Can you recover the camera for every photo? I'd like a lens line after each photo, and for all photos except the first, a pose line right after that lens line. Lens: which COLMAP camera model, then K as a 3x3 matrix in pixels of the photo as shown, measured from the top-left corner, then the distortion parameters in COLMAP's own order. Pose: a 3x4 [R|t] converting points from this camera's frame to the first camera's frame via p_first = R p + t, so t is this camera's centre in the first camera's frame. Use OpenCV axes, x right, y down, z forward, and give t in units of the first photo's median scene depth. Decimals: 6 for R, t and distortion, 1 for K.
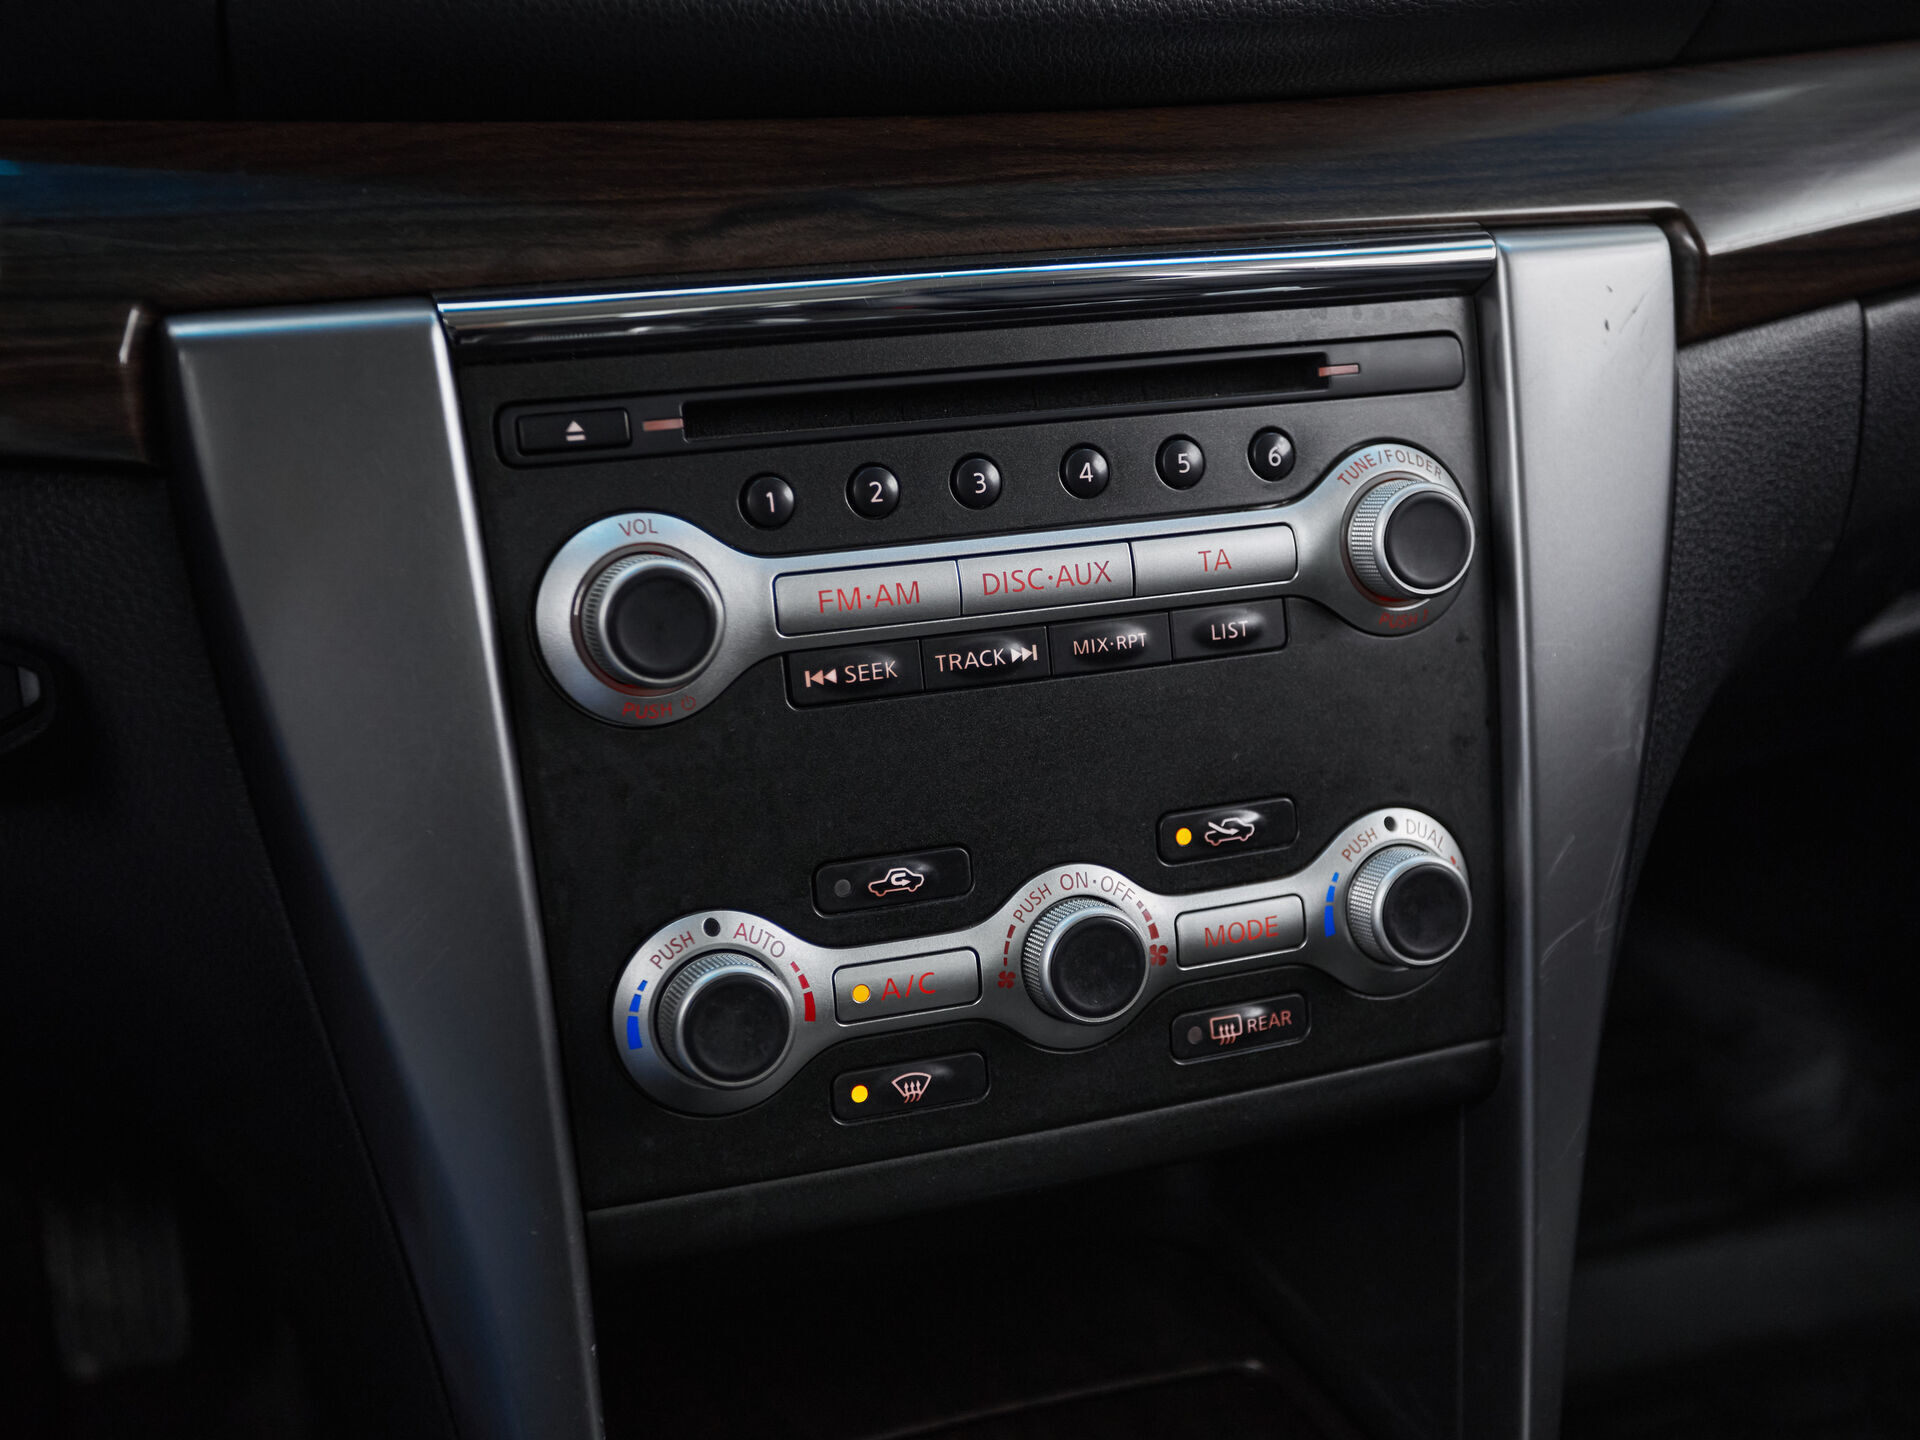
lens RADIAL K [[2529.8, 0, 1030.2], [0, 2529.8, 712.9], [0, 0, 1]] dist [0.027977, 0.000000]
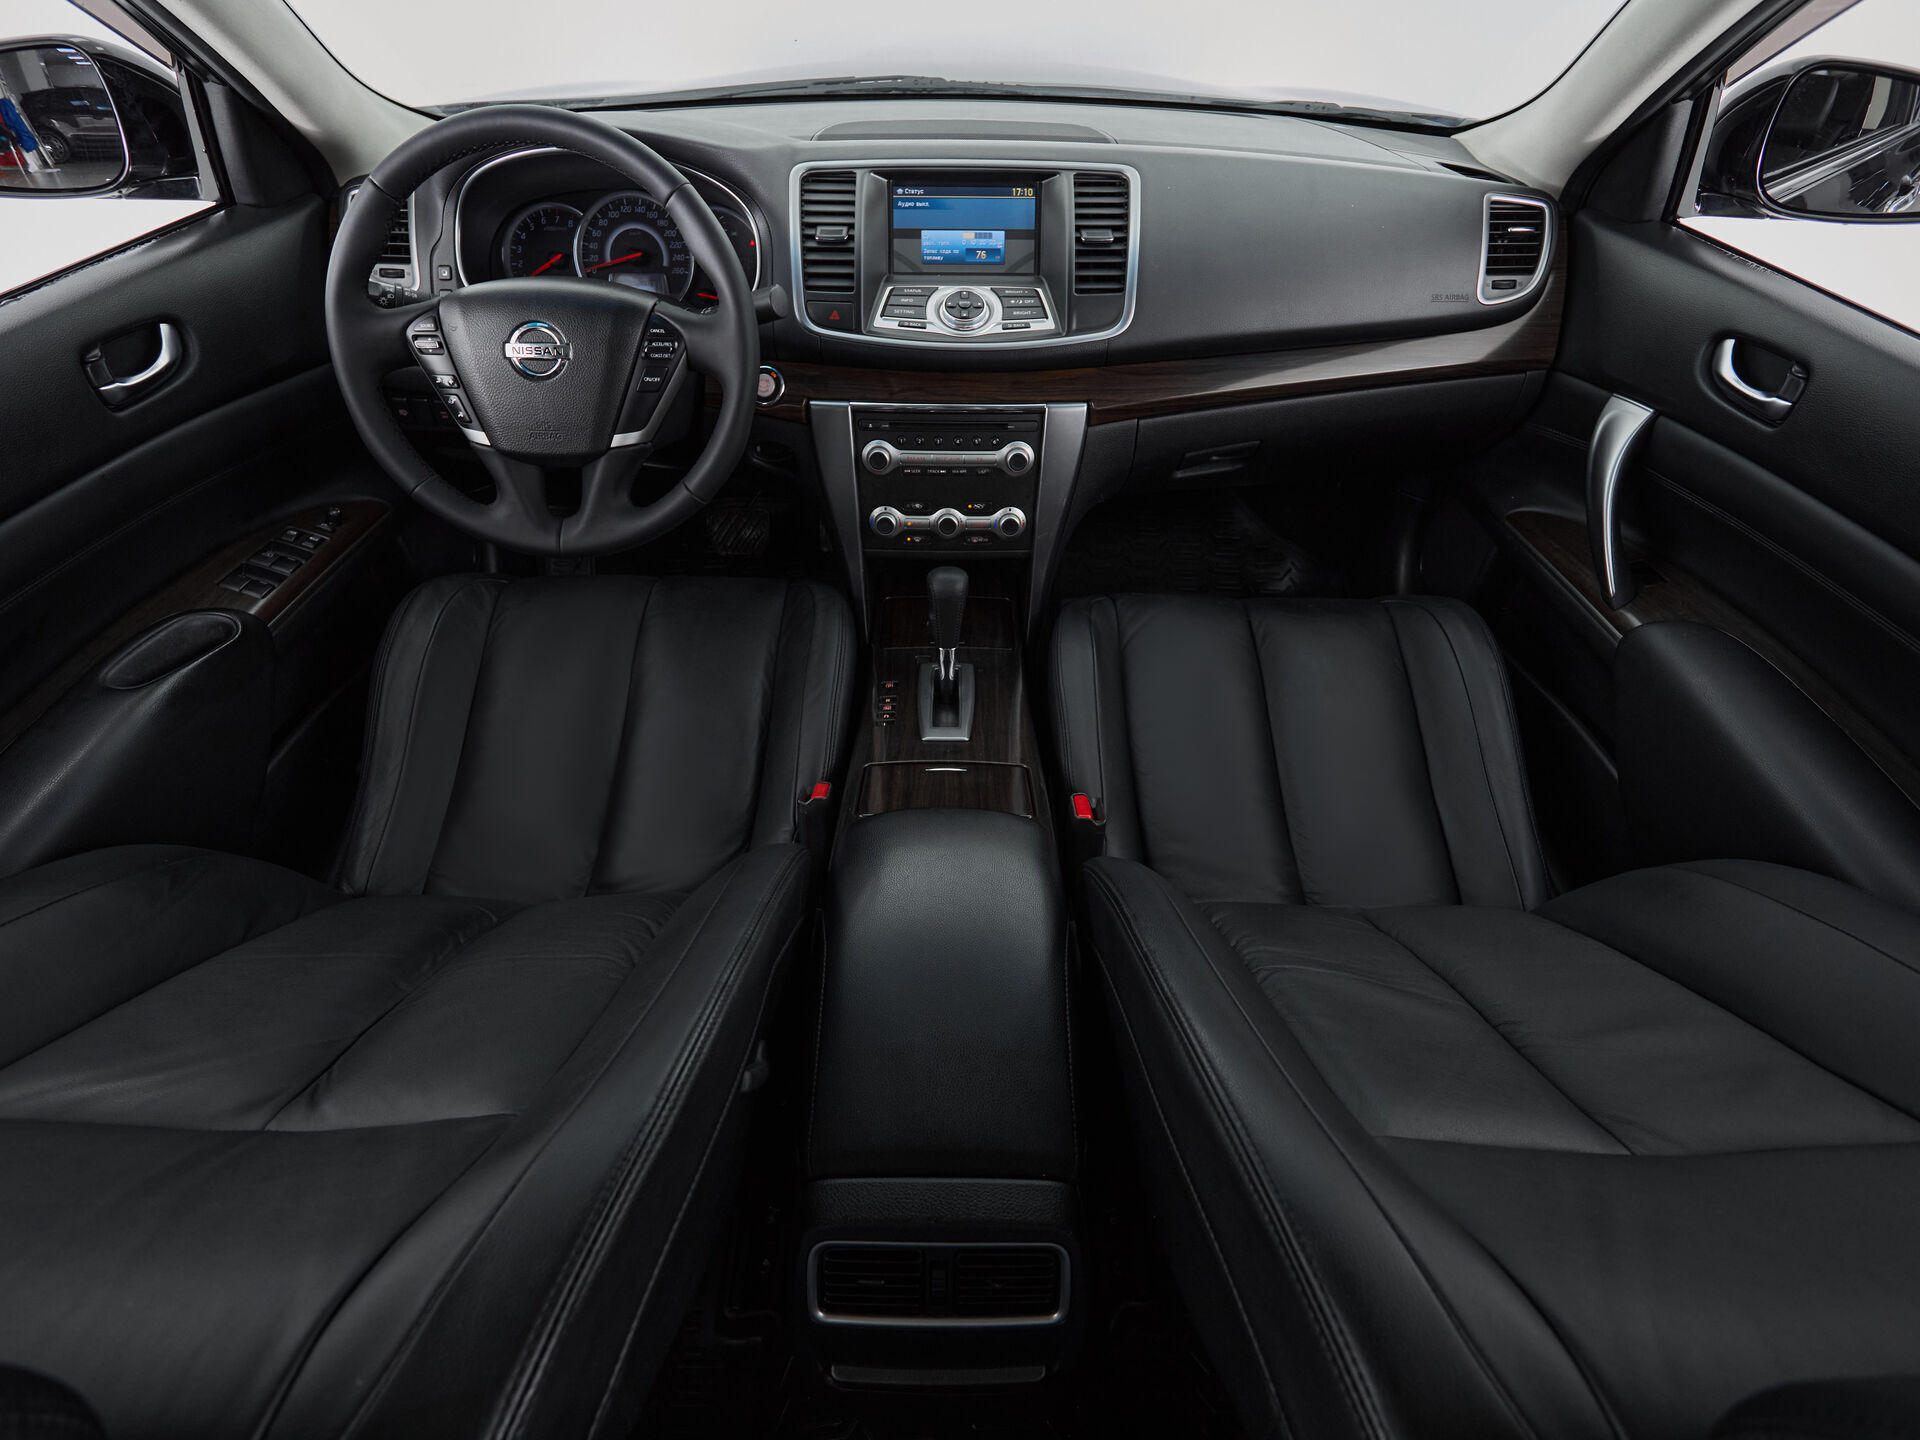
lens RADIAL K [[1013.5, 0, 954.3], [0, 1013.5, 713.2], [0, 0, 1]] dist [-0.000002, -0.002306]
pose [[0.928063, 0.249781, -0.276241, 0.814405], [-0.126614, 0.909170, 0.396710, -0.450813], [0.350241, -0.333196, 0.875392, -1.238887]]
